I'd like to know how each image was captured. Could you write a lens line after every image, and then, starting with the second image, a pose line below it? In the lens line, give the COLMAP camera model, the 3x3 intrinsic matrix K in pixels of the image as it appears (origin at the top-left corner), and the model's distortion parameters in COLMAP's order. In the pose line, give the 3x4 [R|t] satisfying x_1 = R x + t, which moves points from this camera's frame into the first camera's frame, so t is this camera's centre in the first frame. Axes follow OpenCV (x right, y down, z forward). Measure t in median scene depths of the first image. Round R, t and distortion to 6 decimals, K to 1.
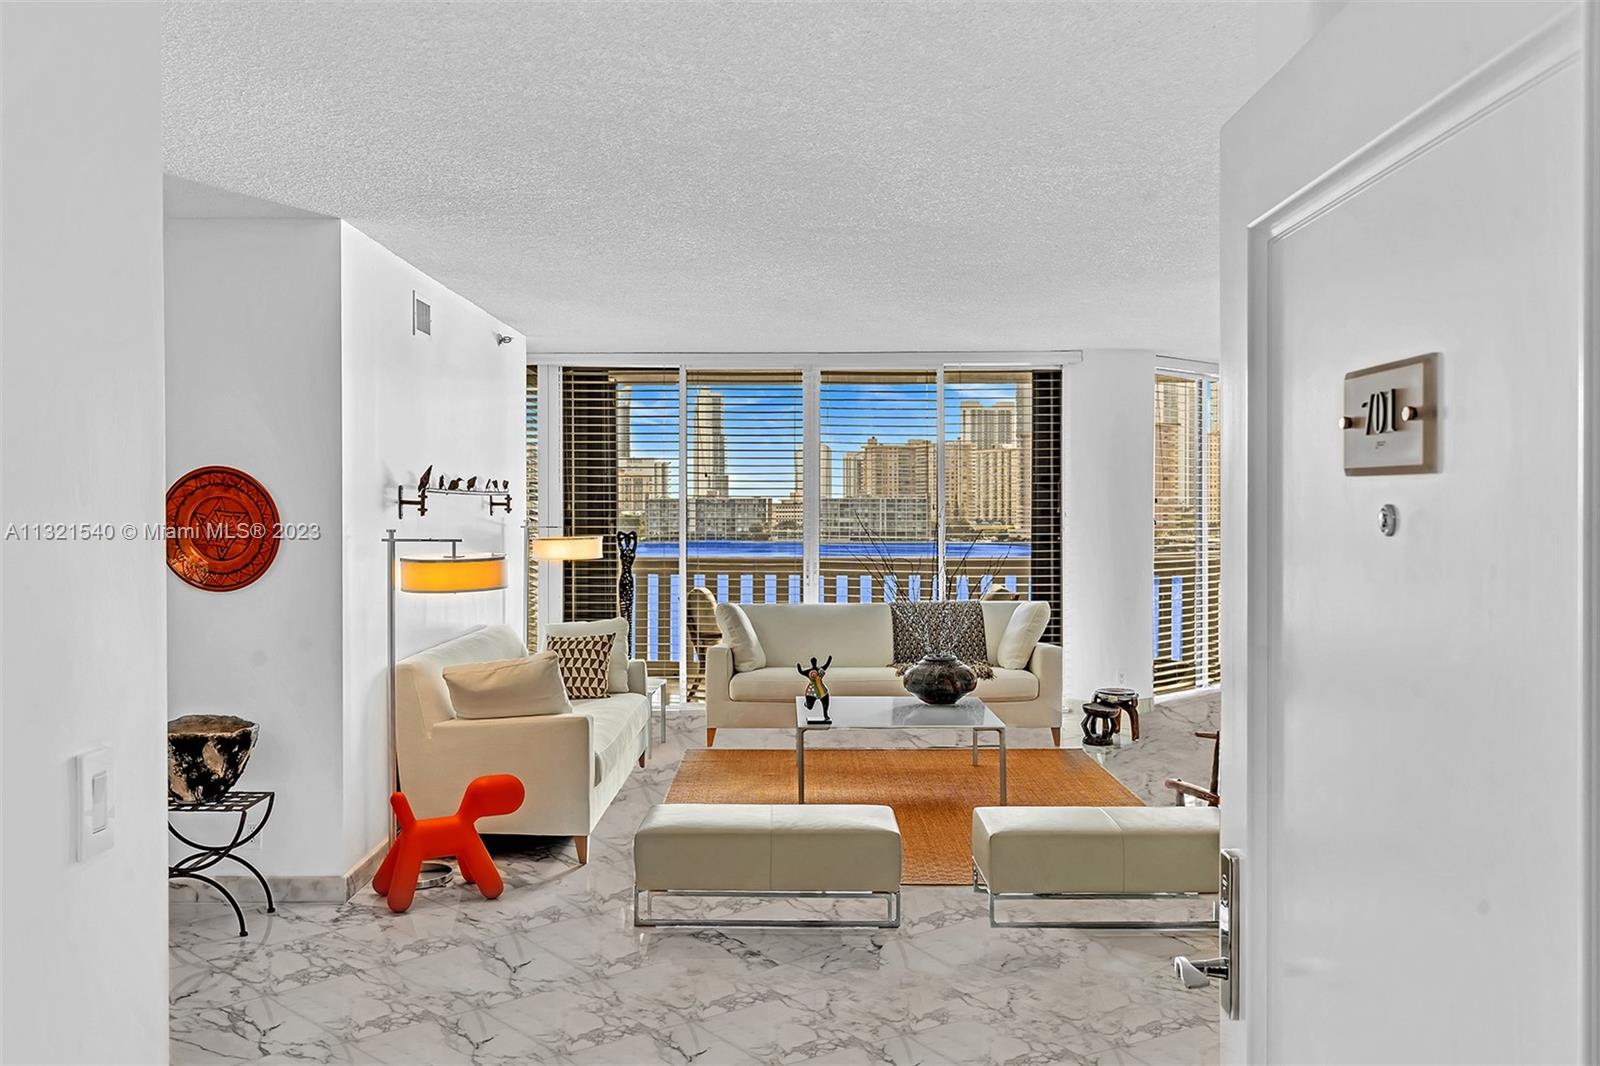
lens RADIAL K [[1416.9, 0, 775.5], [0, 1416.9, 514.3], [0, 0, 1]] dist [-0.018455, -0.000291]
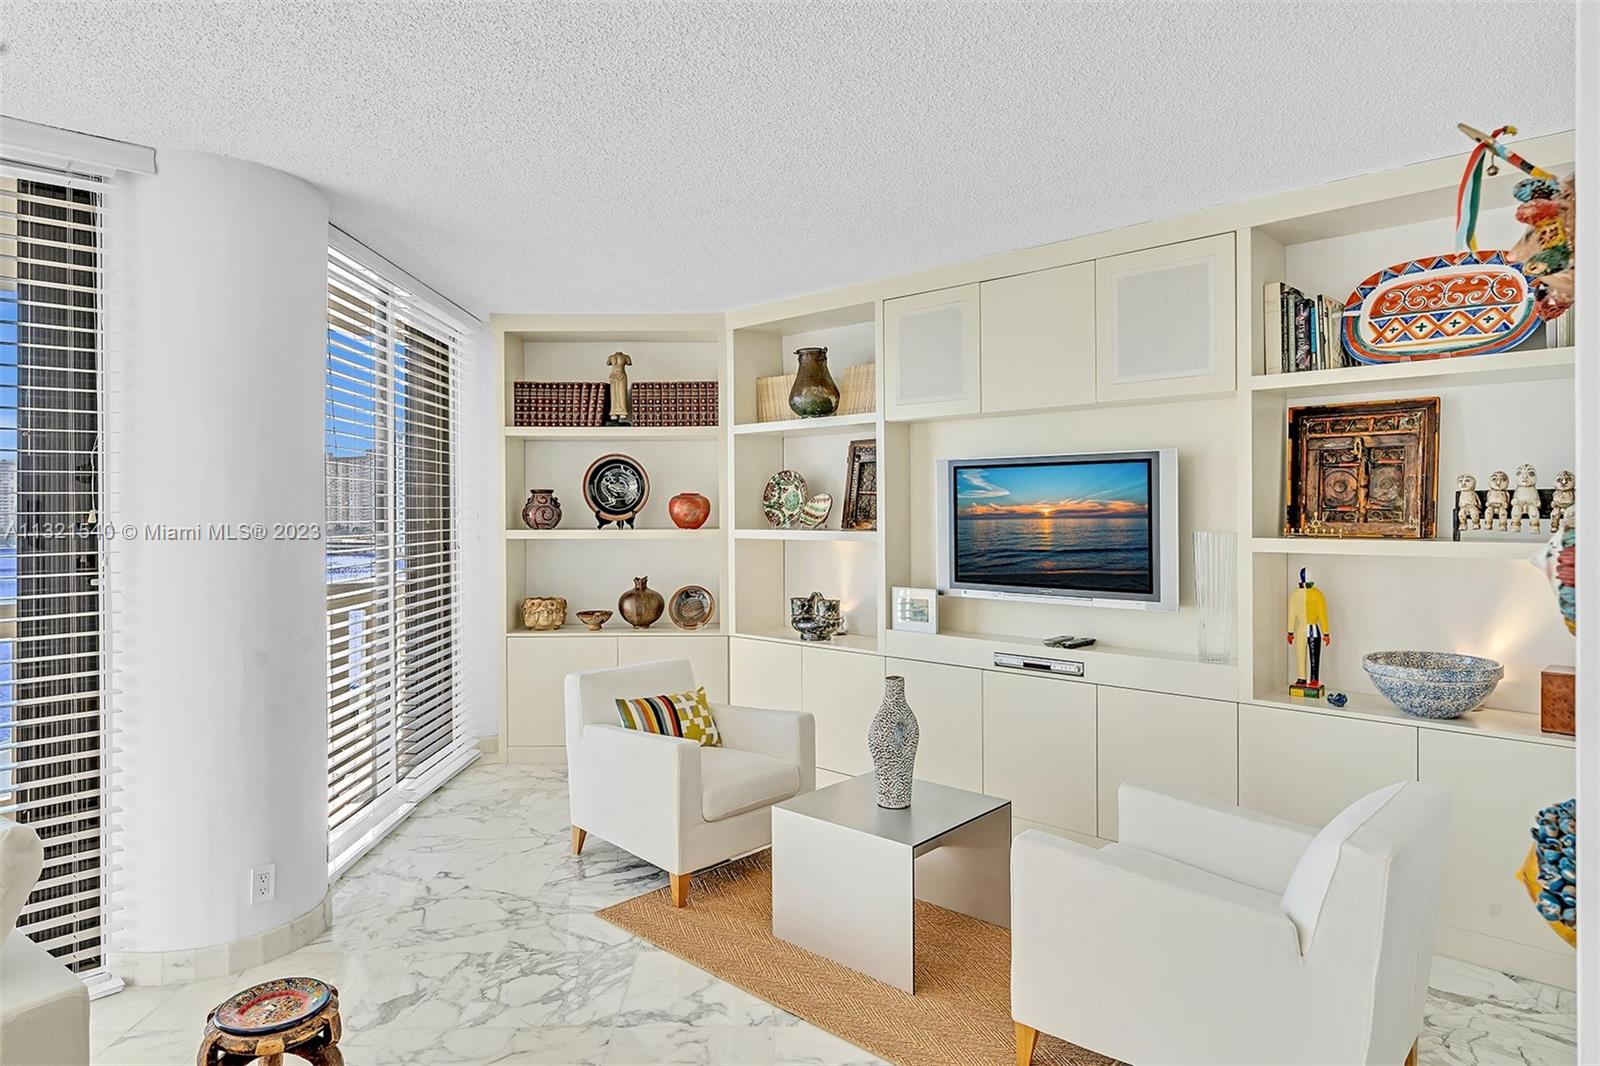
lens RADIAL K [[981.0, 0, 818.9], [0, 981.0, 502.6], [0, 0, 1]] dist [0.005902, 0.003613]
pose [[0.683061, 0.002022, 0.730358, 0.168532], [0.009515, 0.999887, -0.011667, -0.002222], [-0.730299, 0.014919, 0.682965, 0.807922]]
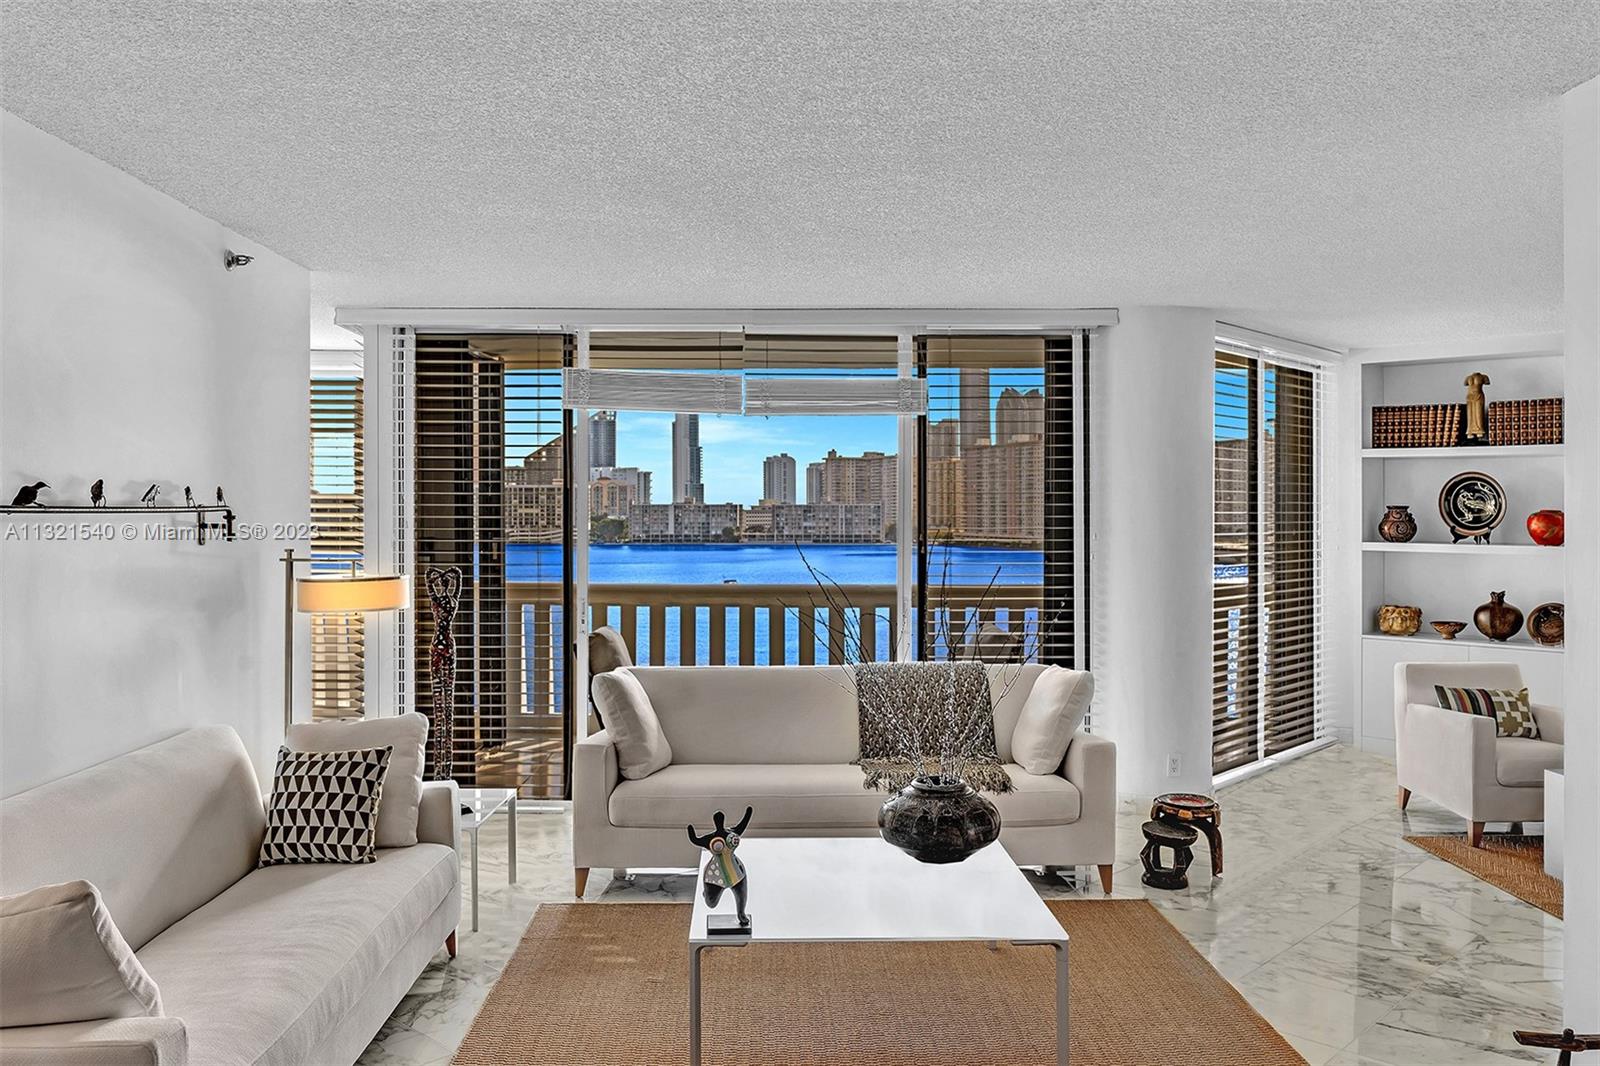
lens RADIAL K [[1264.3, 0, 794.1], [0, 1264.3, 517.5], [0, 0, 1]] dist [-0.022182, -0.004730]
pose [[0.999272, 0.002355, 0.038086, 0.032965], [-0.002315, 0.999997, -0.001112, -0.010855], [-0.038089, 0.001023, 0.999274, 0.453023]]
